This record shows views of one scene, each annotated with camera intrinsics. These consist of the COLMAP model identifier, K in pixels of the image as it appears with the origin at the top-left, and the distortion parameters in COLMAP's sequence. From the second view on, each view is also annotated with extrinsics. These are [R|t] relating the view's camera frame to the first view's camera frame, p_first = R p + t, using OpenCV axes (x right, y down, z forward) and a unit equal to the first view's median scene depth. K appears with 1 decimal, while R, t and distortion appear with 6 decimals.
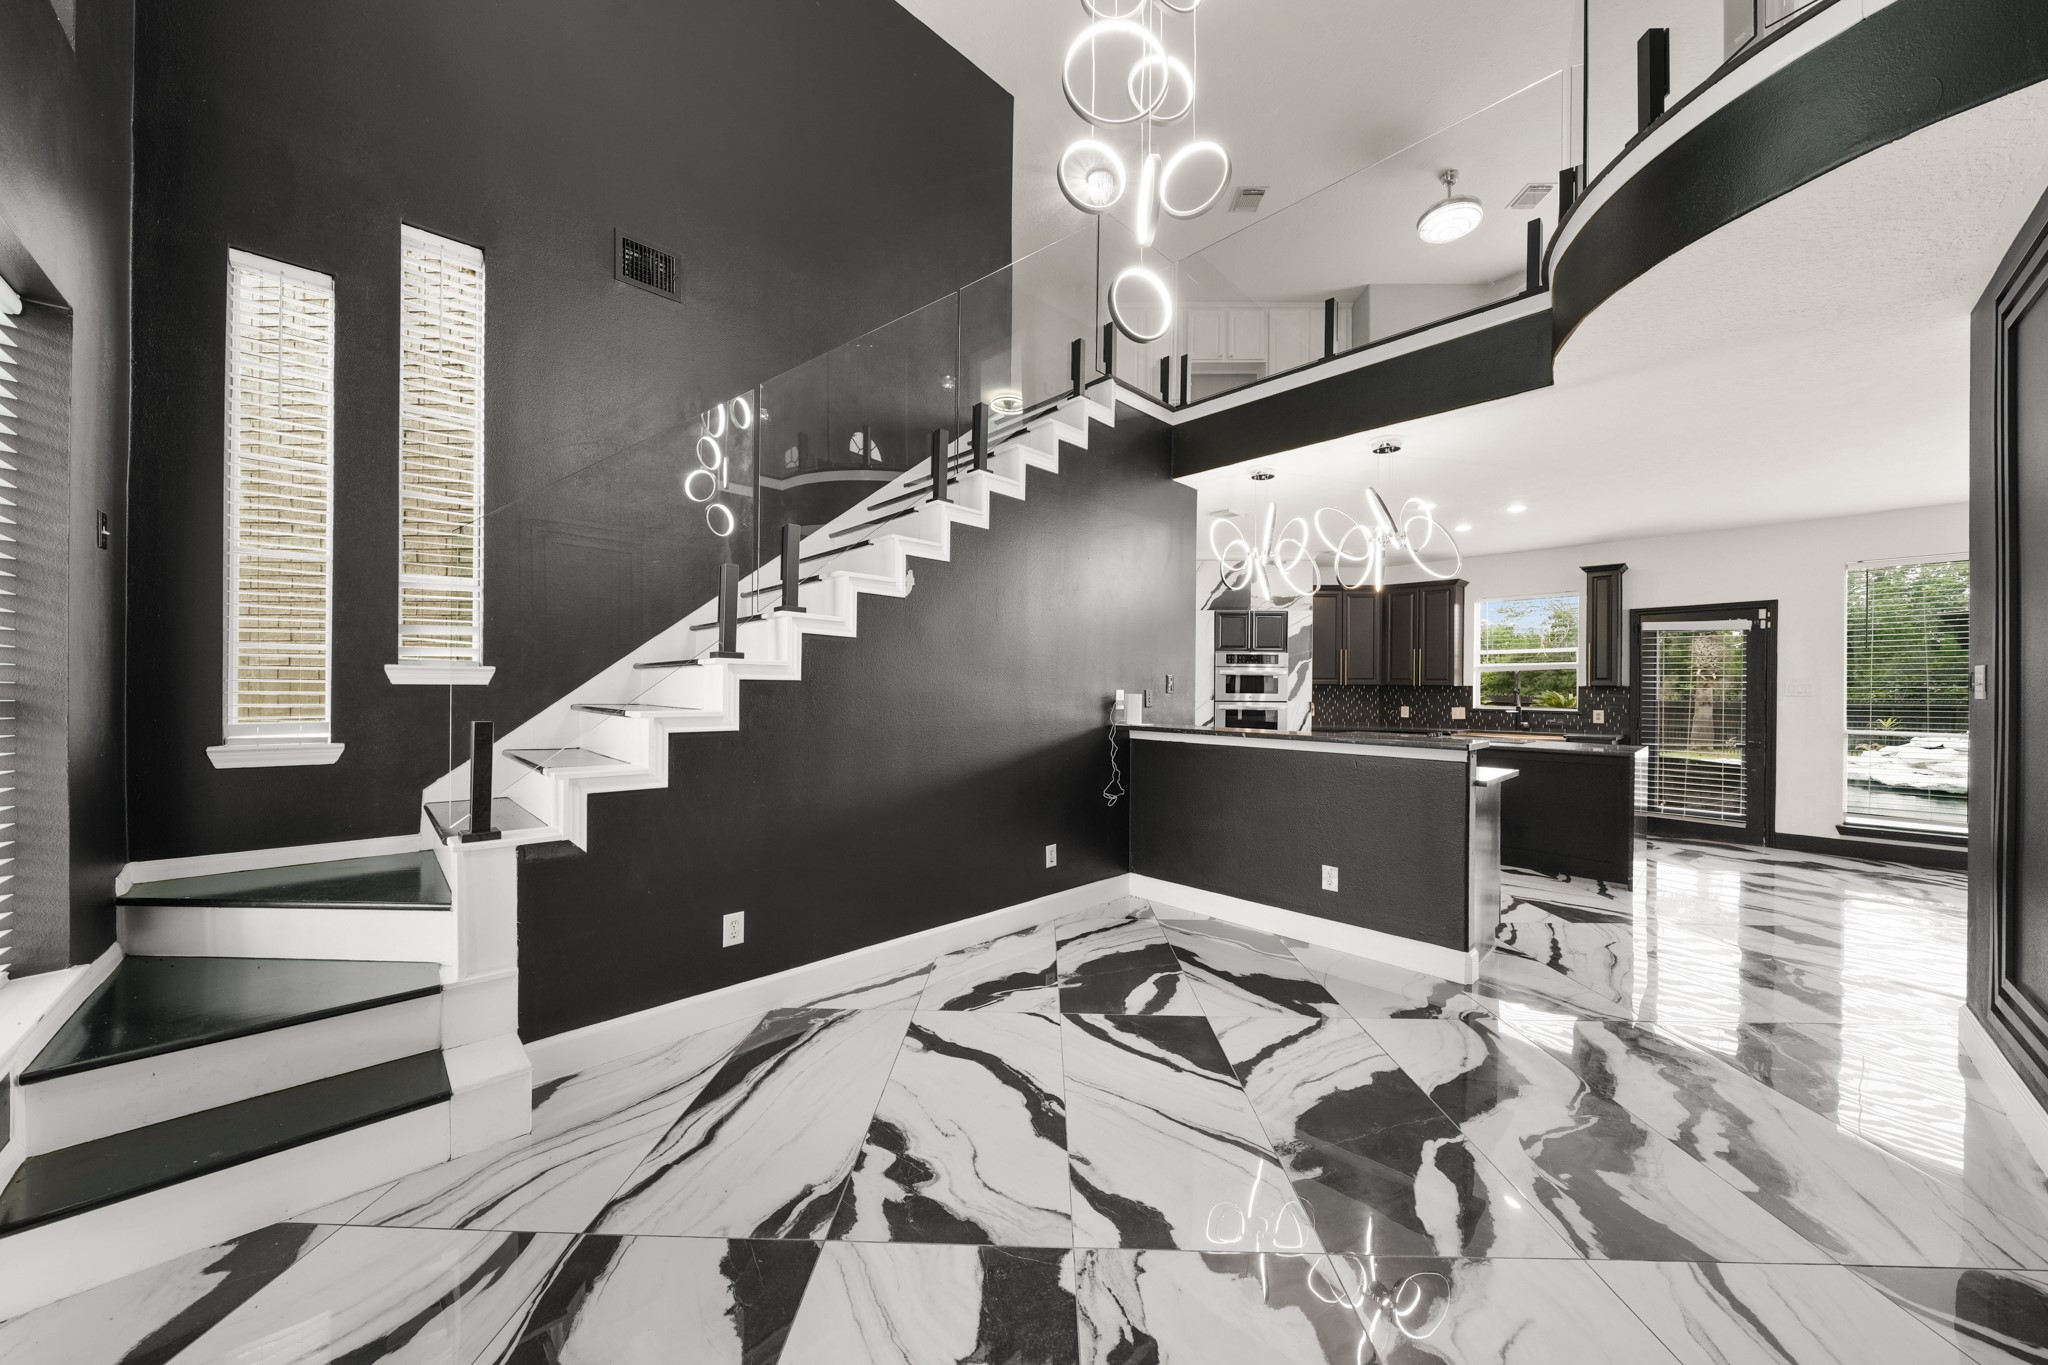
lens RADIAL K [[706.2, 0, 1013.5], [0, 706.2, 690.0], [0, 0, 1]] dist [-0.005194, 0.000674]
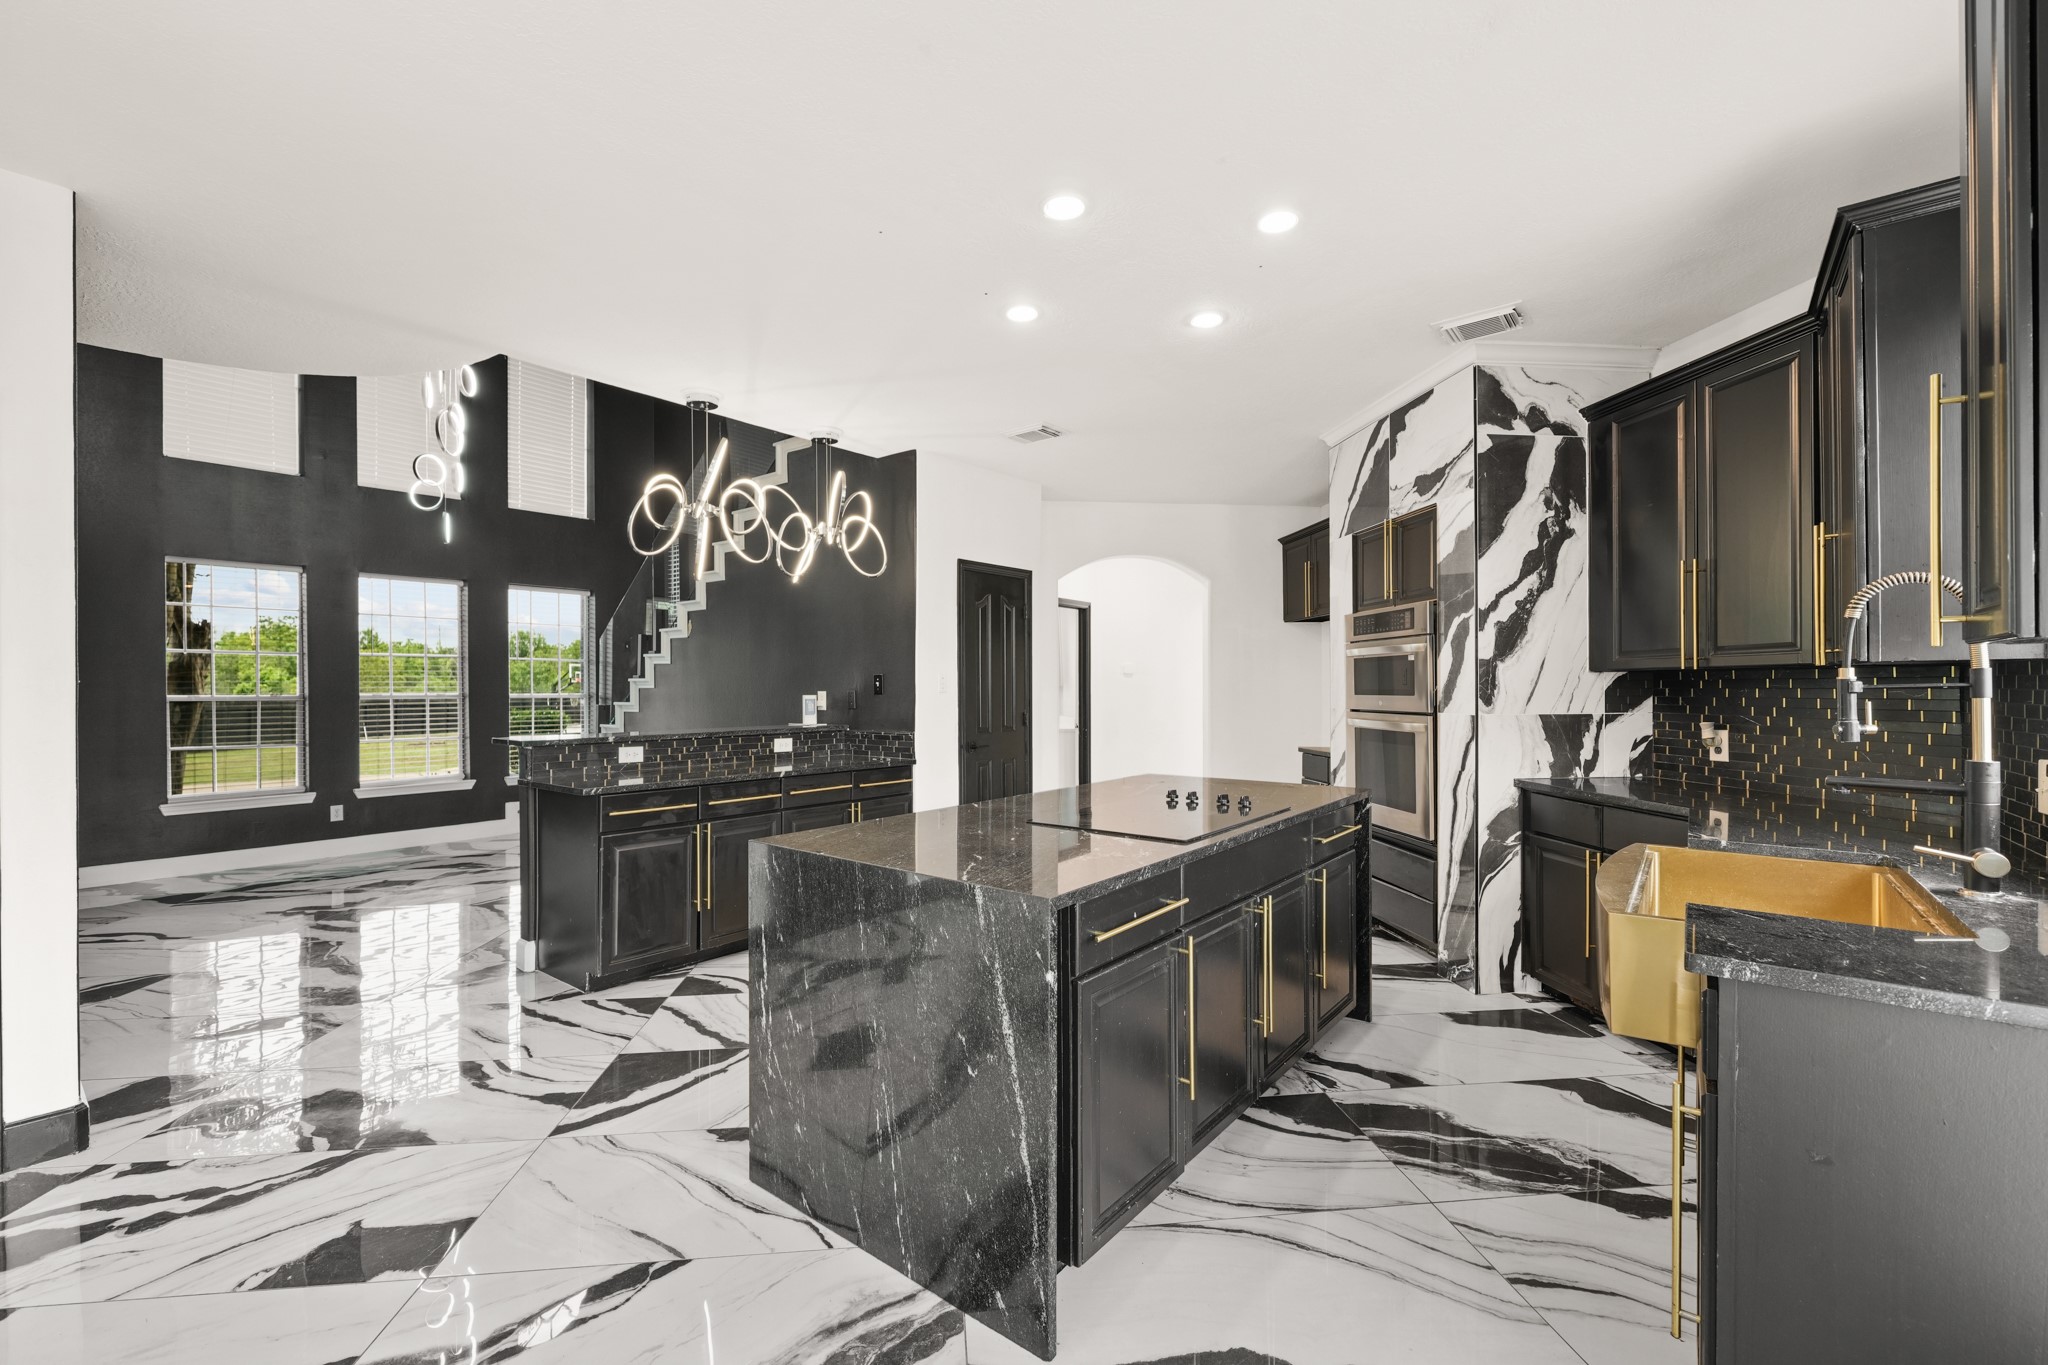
lens RADIAL K [[854.3, 0, 1014.4], [0, 854.3, 683.9], [0, 0, 1]] dist [0.001621, -0.000569]
pose [[0.122888, -0.014394, -0.992316, 0.872994], [0.003711, 0.999894, -0.014045, 0.004443], [0.992414, -0.001957, 0.122929, 0.682922]]
